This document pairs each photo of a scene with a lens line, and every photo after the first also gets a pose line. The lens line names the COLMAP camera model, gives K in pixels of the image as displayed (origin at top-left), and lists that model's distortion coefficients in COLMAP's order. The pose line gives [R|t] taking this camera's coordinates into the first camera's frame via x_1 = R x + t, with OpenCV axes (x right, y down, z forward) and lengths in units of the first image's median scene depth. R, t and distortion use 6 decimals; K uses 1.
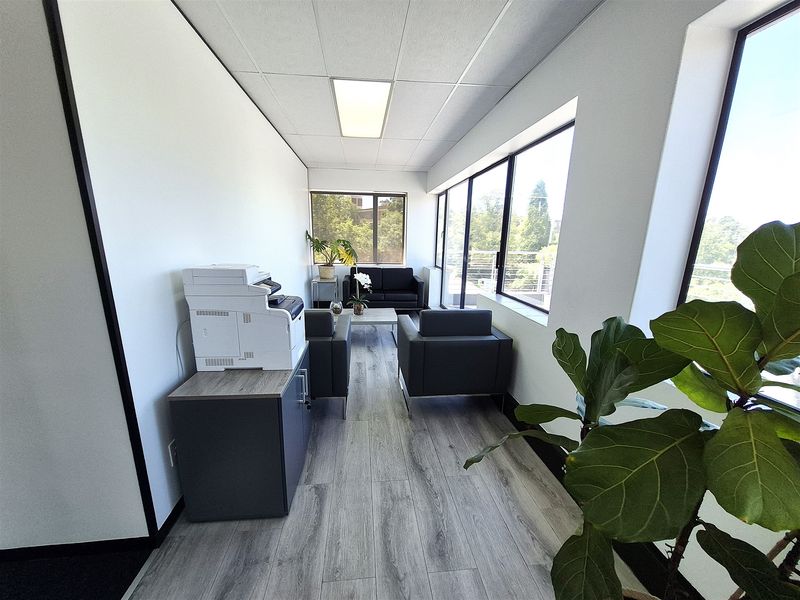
lens RADIAL K [[312.9, 0, 398.2], [0, 312.9, 314.3], [0, 0, 1]] dist [-0.001321, -0.000096]
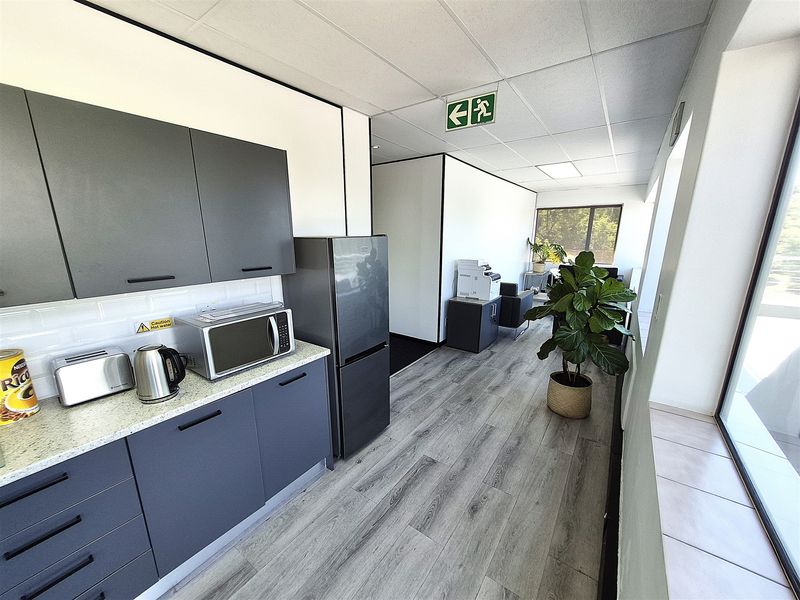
lens RADIAL K [[312.9, 0, 398.4], [0, 312.9, 308.2], [0, 0, 1]] dist [-0.001321, -0.000096]
pose [[0.742946, 0.133250, -0.655955, 0.756487], [-0.142942, 0.988962, 0.038998, 0.235148], [0.653911, 0.064790, 0.753792, -1.334869]]
